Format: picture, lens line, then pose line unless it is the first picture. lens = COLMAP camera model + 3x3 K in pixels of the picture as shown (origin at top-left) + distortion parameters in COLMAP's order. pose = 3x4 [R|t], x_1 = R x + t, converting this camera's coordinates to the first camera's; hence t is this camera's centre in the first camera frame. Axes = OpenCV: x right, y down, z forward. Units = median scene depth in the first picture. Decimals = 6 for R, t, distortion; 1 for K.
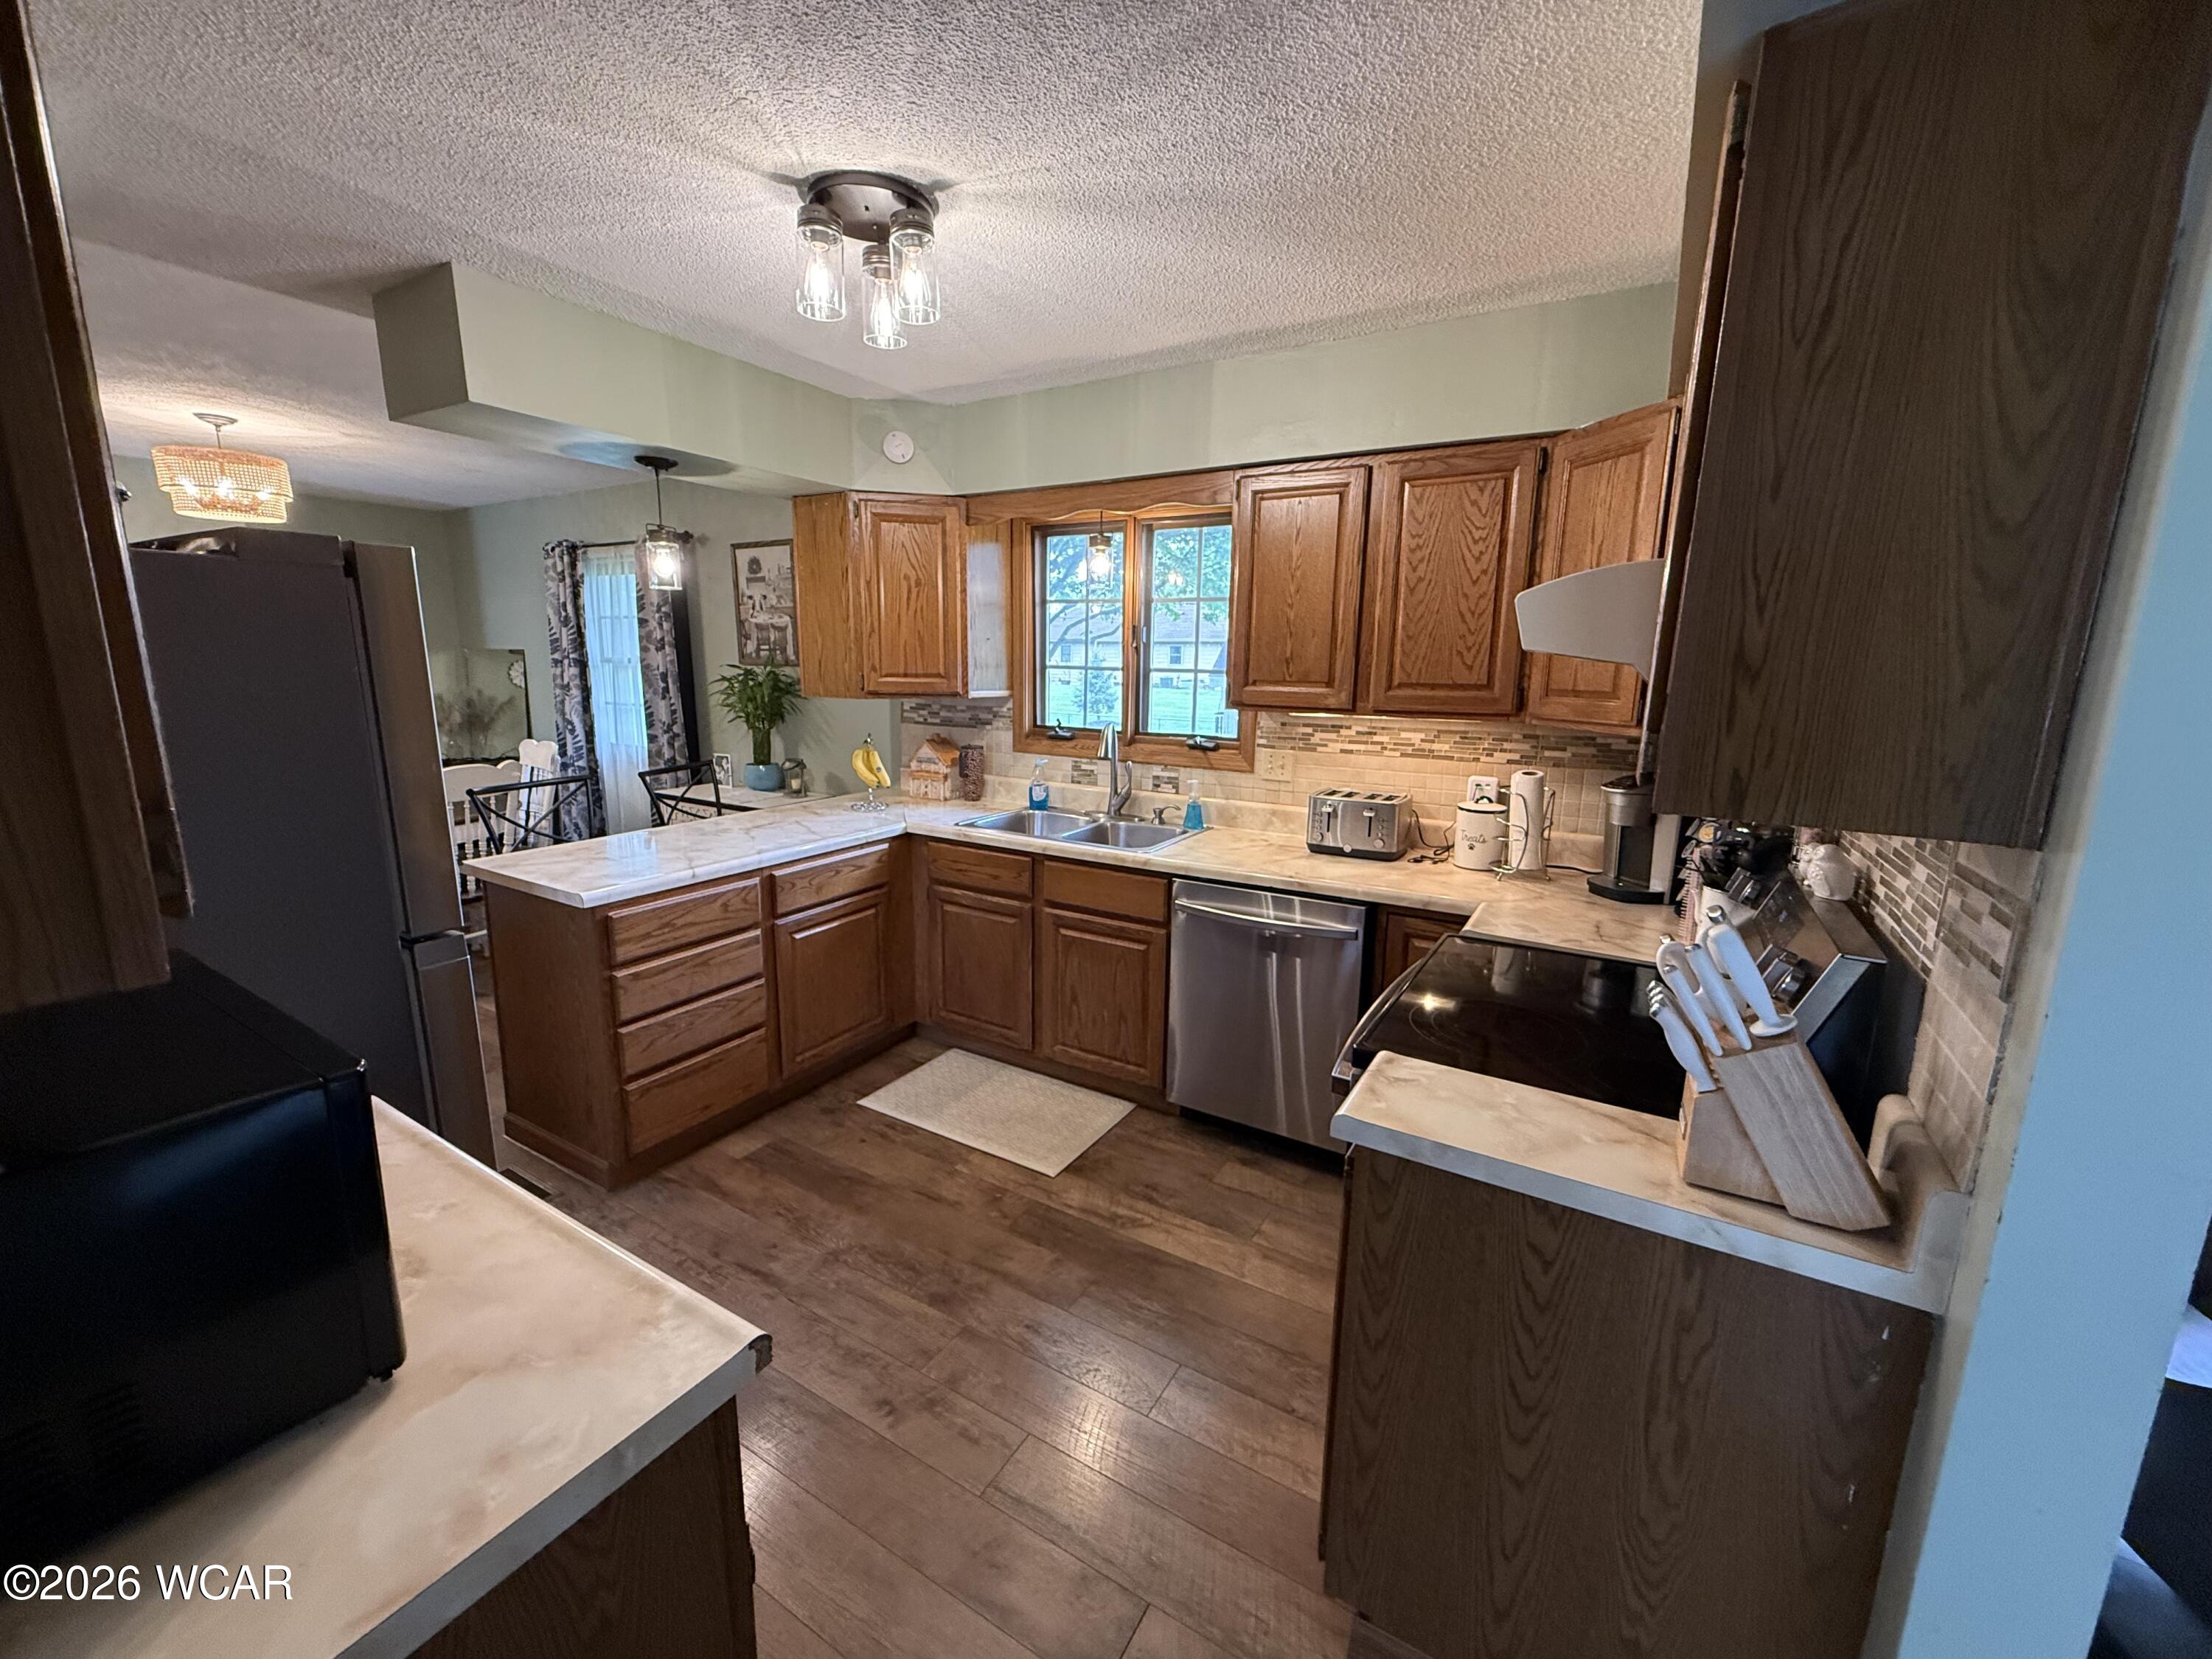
lens RADIAL K [[876.6, 0, 1106.0], [0, 876.6, 829.5], [0, 0, 1]] dist [-0.001726, -0.000164]
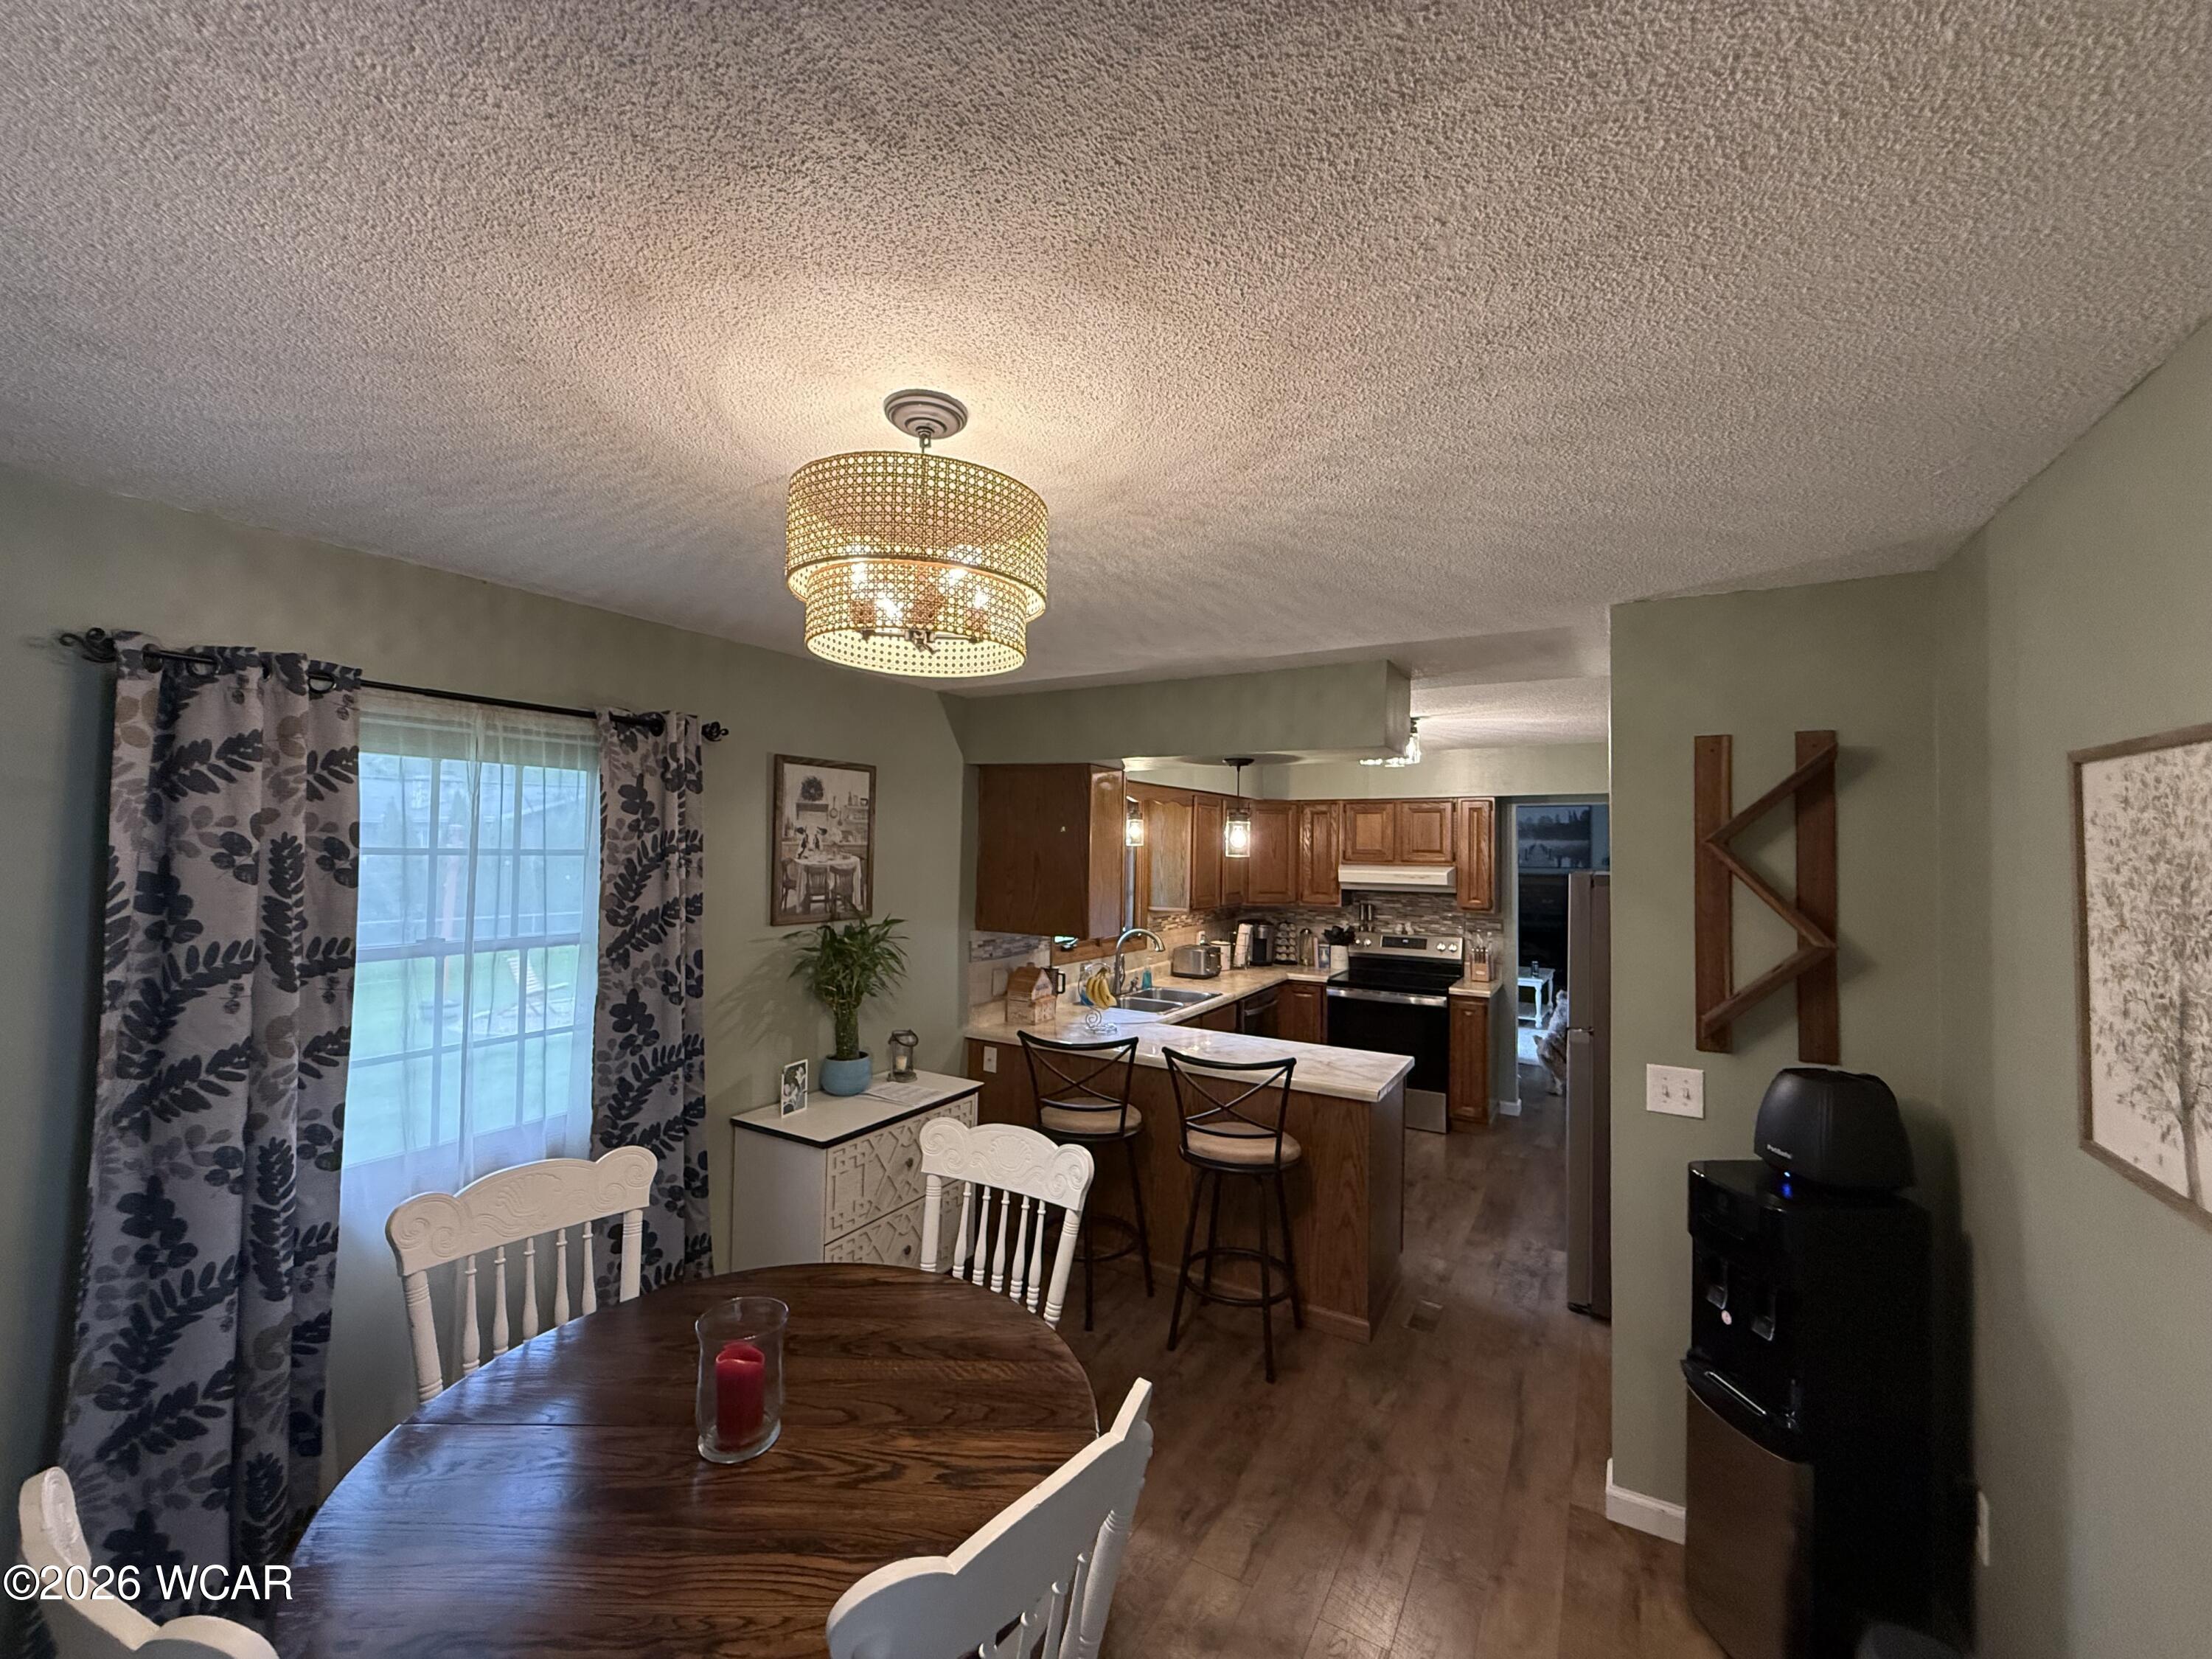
lens RADIAL K [[876.6, 0, 1106.0], [0, 876.6, 829.5], [0, 0, 1]] dist [-0.001726, -0.000164]
pose [[-0.005925, 0.004976, 0.999970, -1.434692], [0.179813, 0.983693, -0.003830, -0.278761], [-0.983683, 0.179785, -0.006723, 0.970588]]
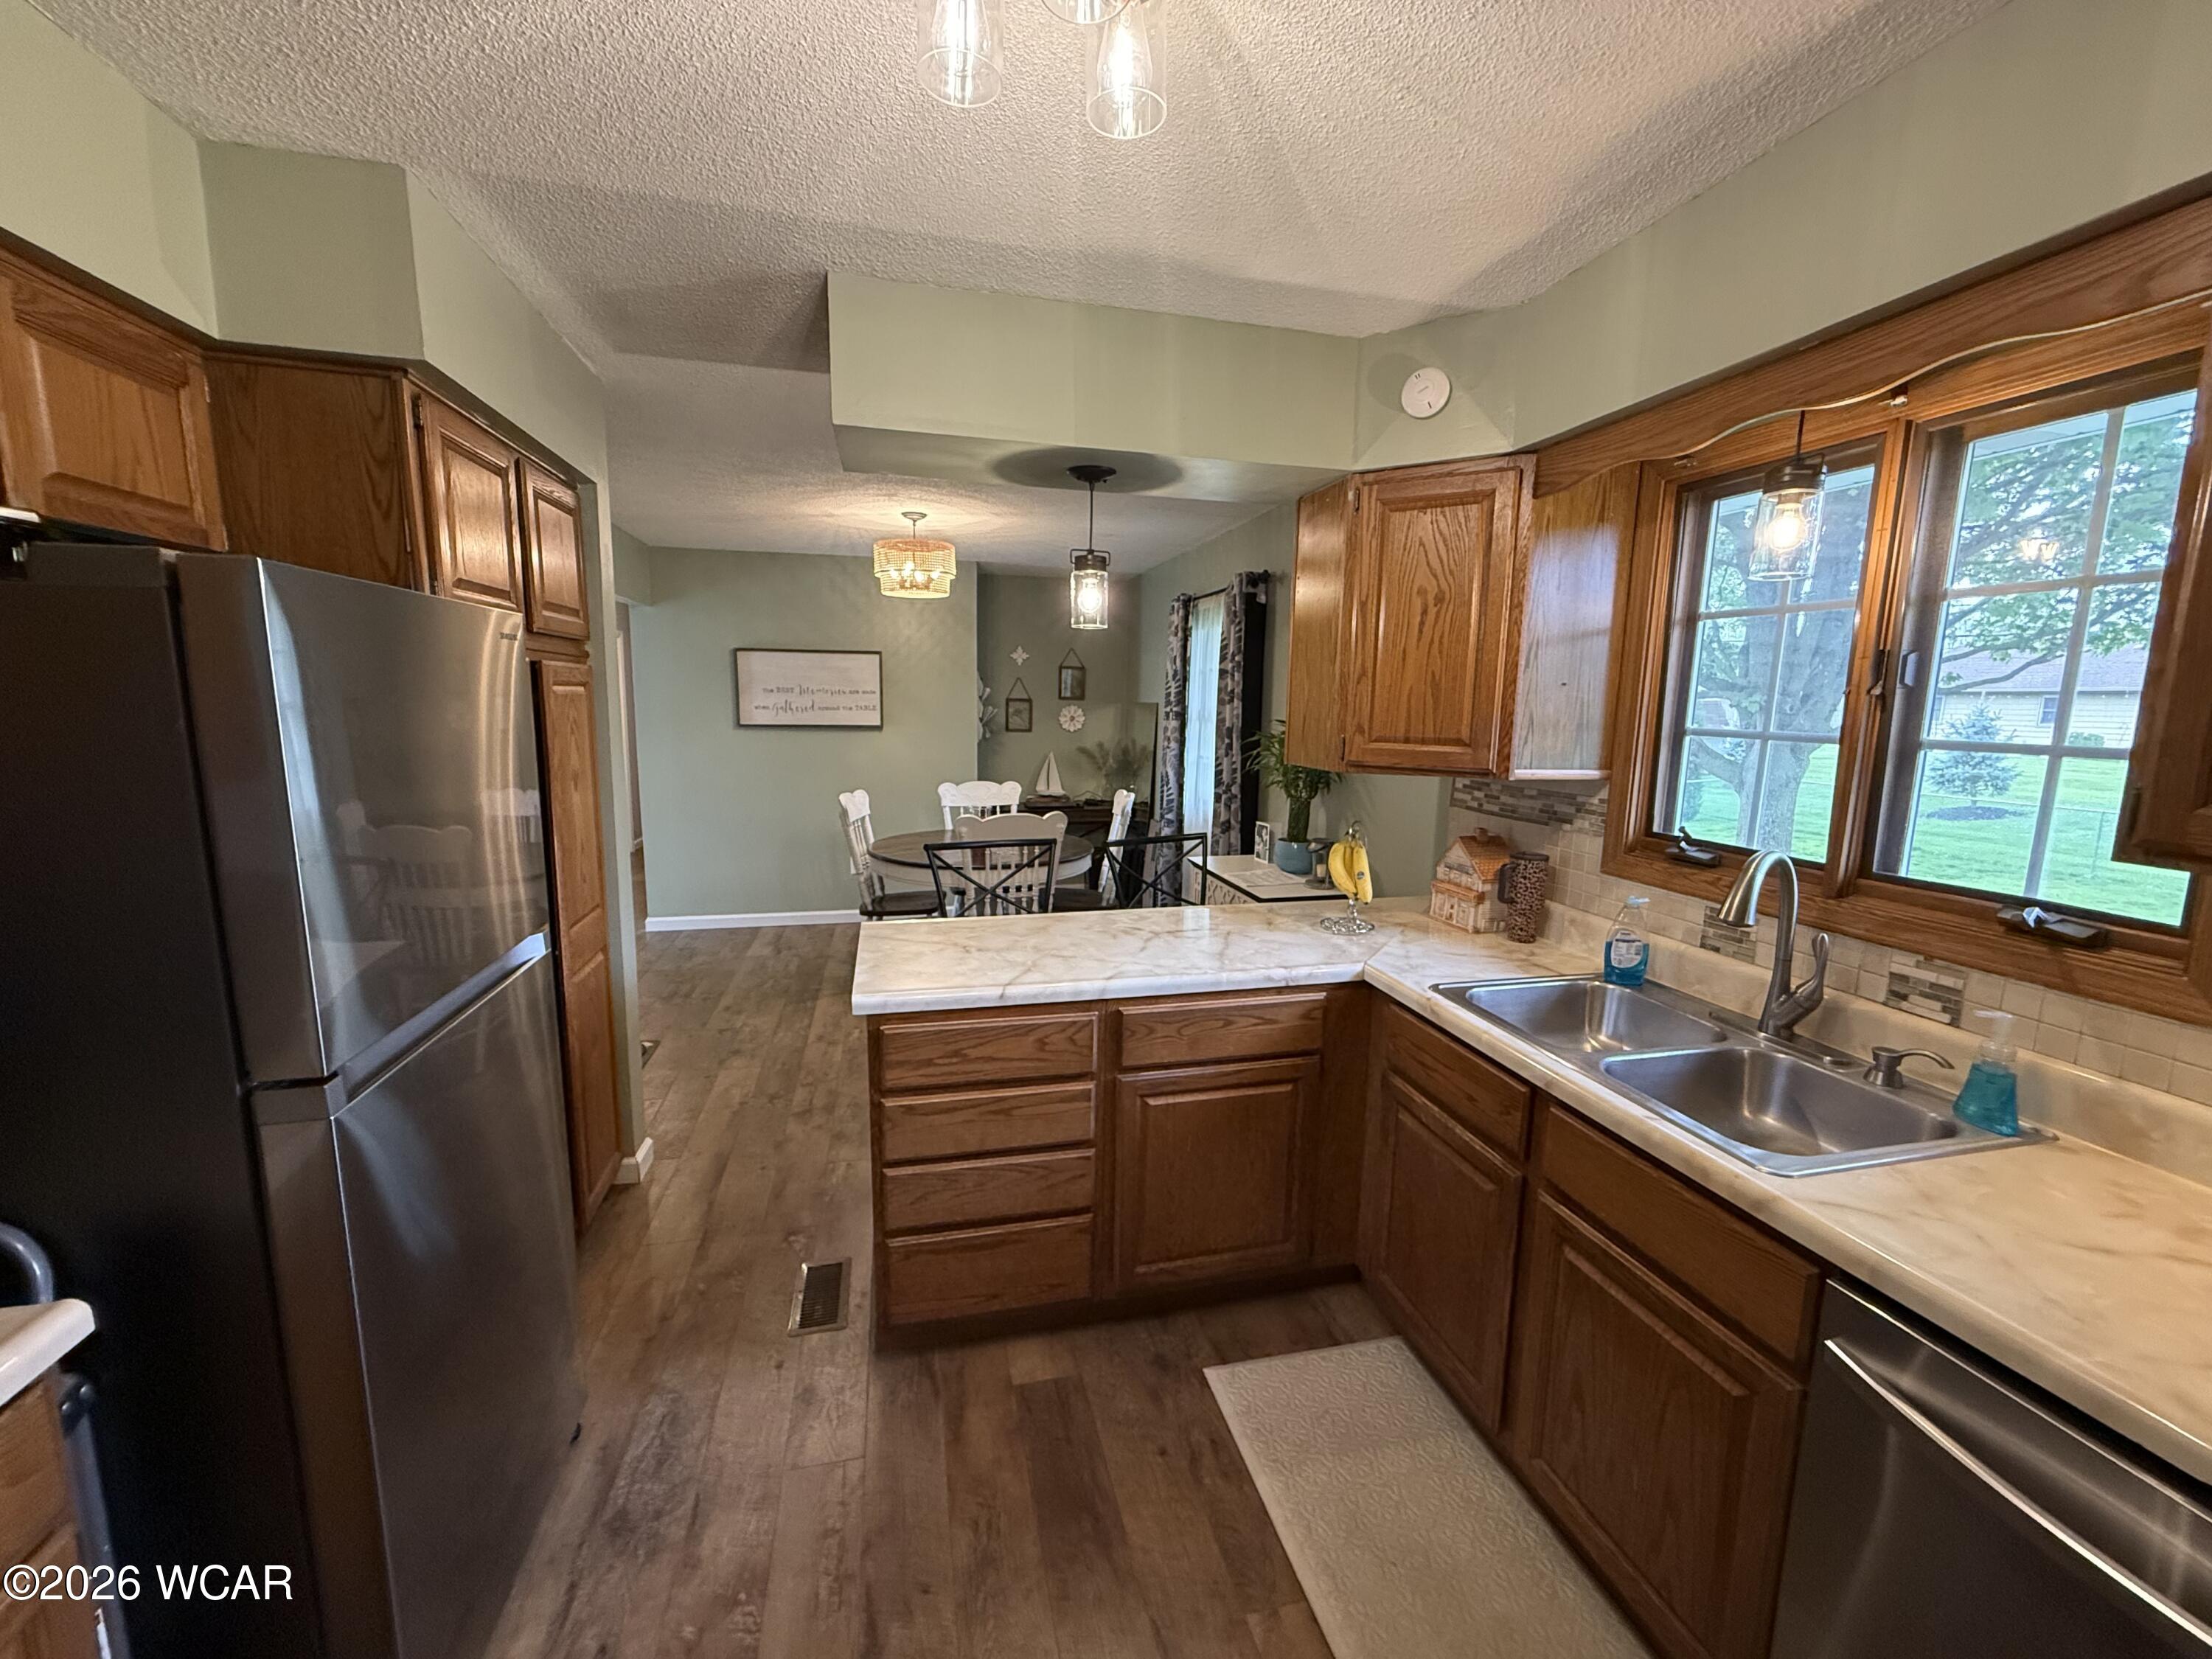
lens RADIAL K [[876.6, 0, 1106.0], [0, 876.6, 829.5], [0, 0, 1]] dist [-0.001726, -0.000164]
pose [[0.695503, 0.101721, -0.711287, 0.087391], [-0.144511, 0.989503, 0.000205, -0.076856], [0.703841, 0.102646, 0.702902, 0.384024]]
